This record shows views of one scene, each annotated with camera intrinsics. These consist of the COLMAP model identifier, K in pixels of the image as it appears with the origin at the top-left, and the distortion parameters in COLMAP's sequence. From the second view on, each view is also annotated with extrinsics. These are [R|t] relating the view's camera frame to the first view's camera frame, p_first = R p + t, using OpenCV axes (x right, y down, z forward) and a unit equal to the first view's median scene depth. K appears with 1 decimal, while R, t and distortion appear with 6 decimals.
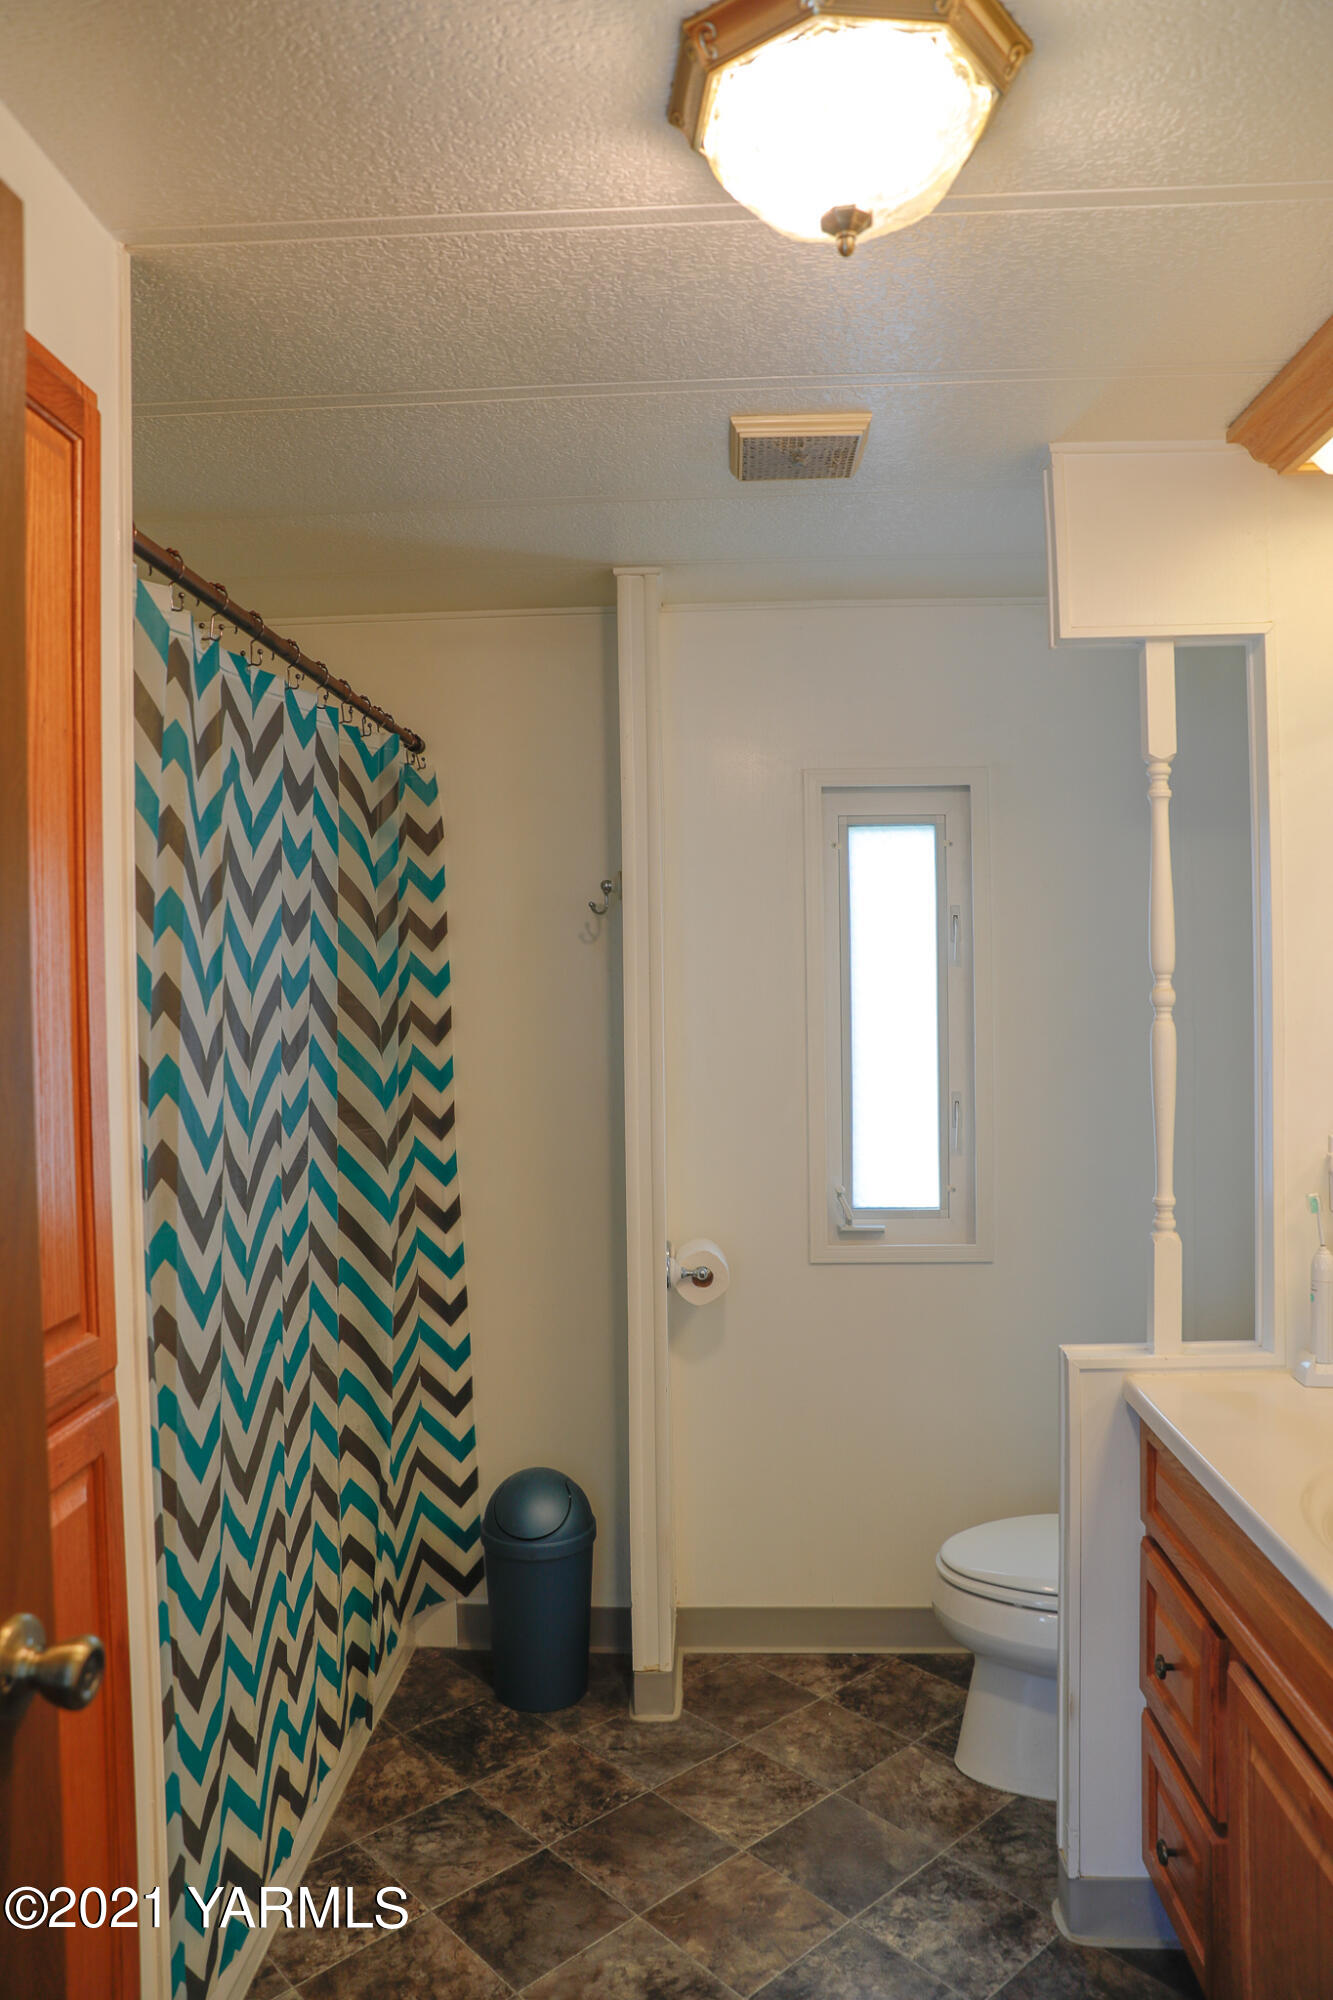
lens RADIAL K [[1371.4, 0, 667.2], [0, 1371.4, 1000.7], [0, 0, 1]] dist [-0.095018, 0.063250]
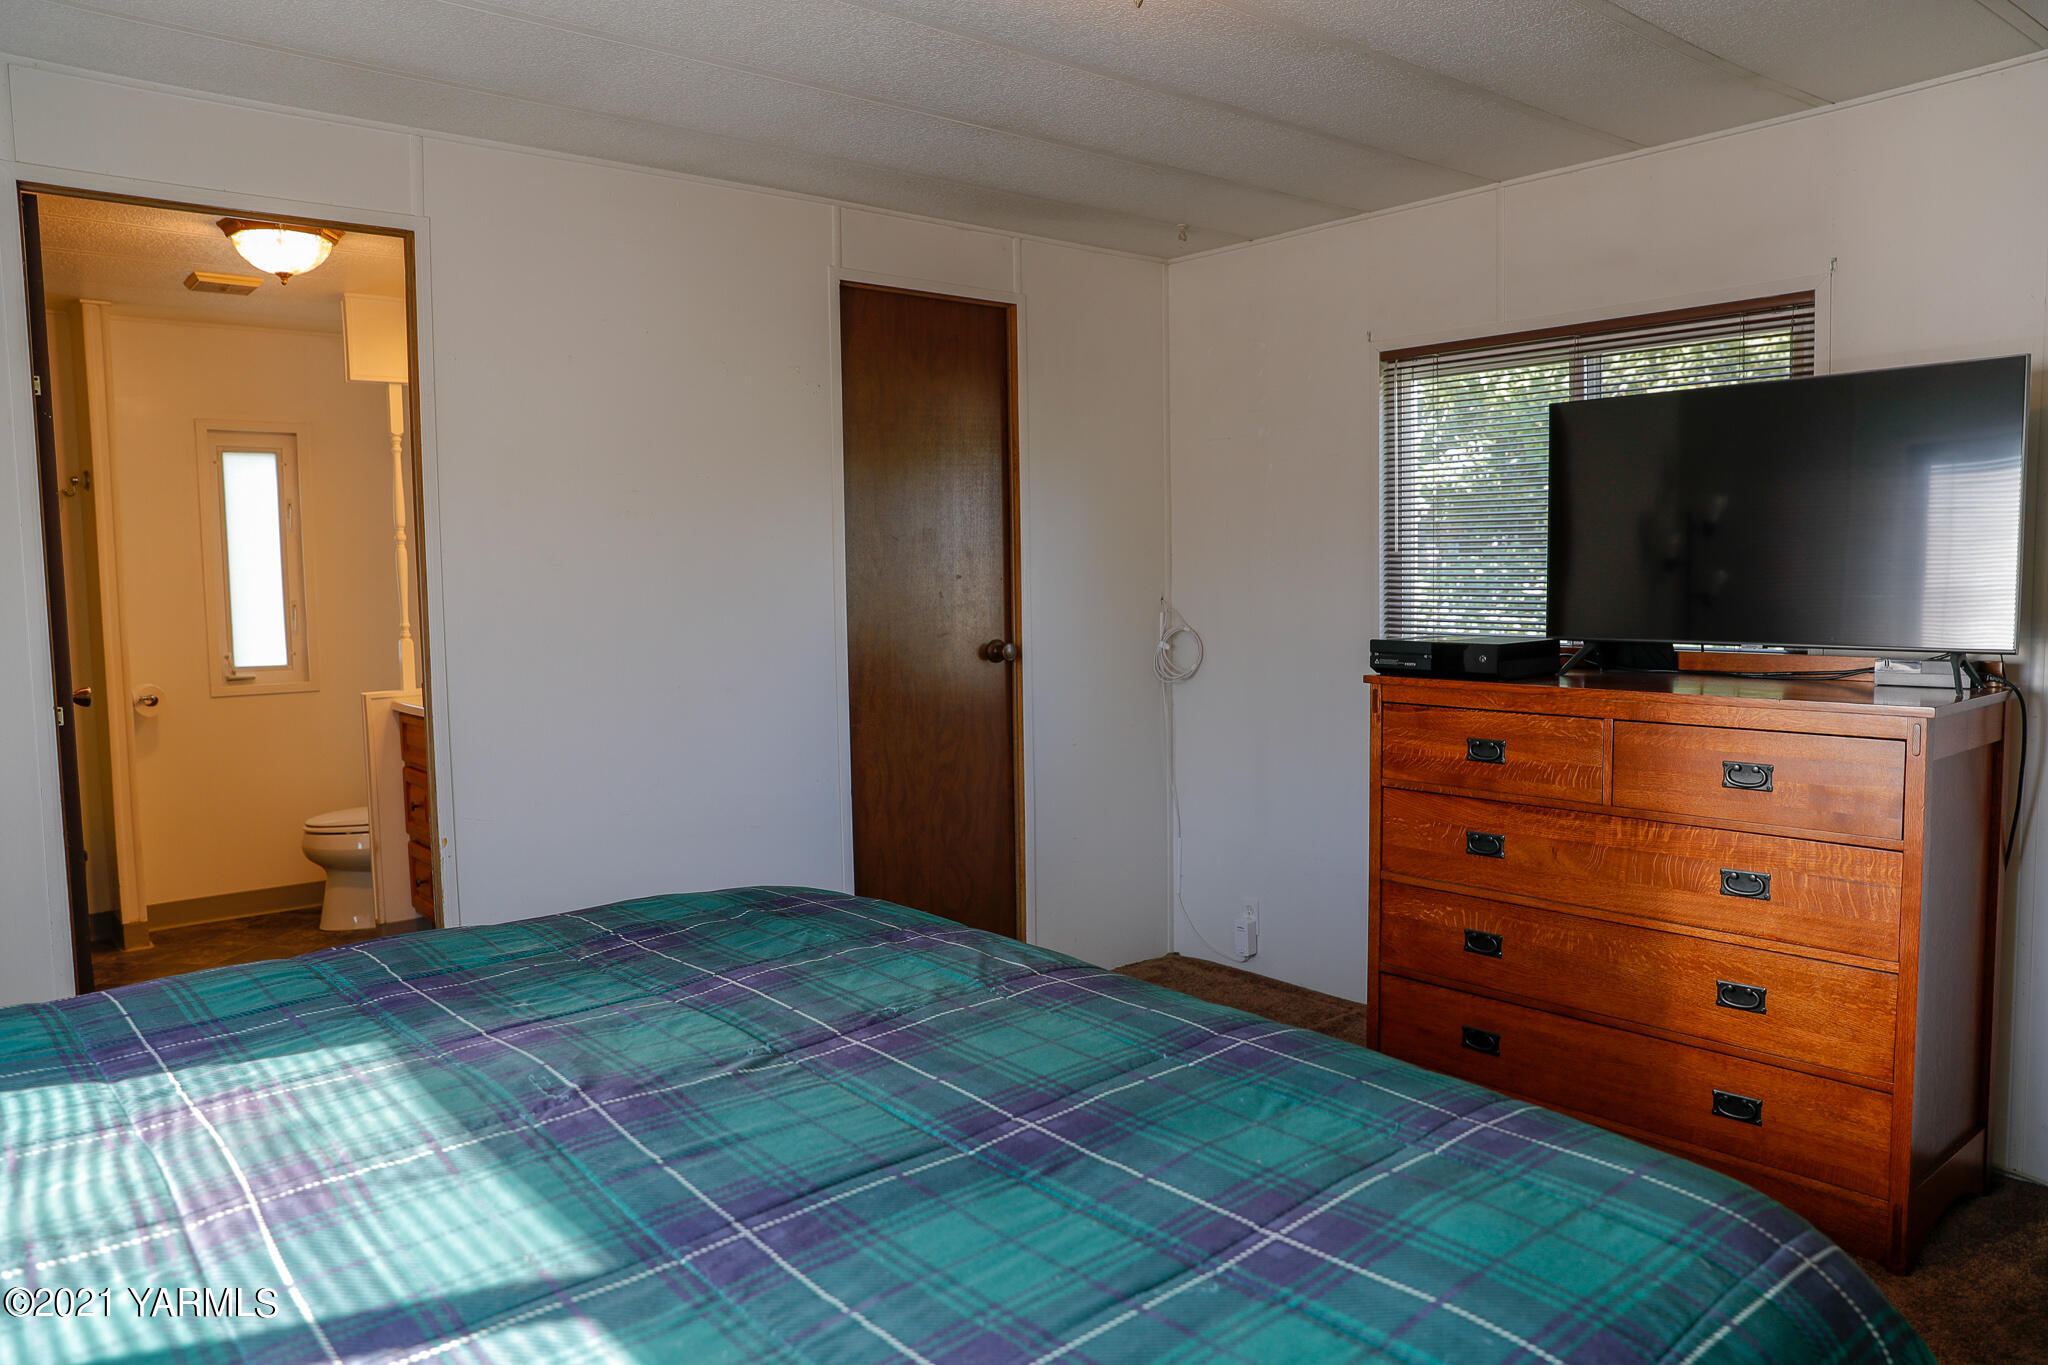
lens RADIAL K [[1404.3, 0, 1037.1], [0, 1404.3, 680.1], [0, 0, 1]] dist [-0.095018, 0.063250]
pose [[0.727085, -0.050904, 0.684658, -0.332961], [0.019054, 0.998359, 0.053993, 0.093929], [-0.686283, -0.026212, 0.726862, -1.038980]]
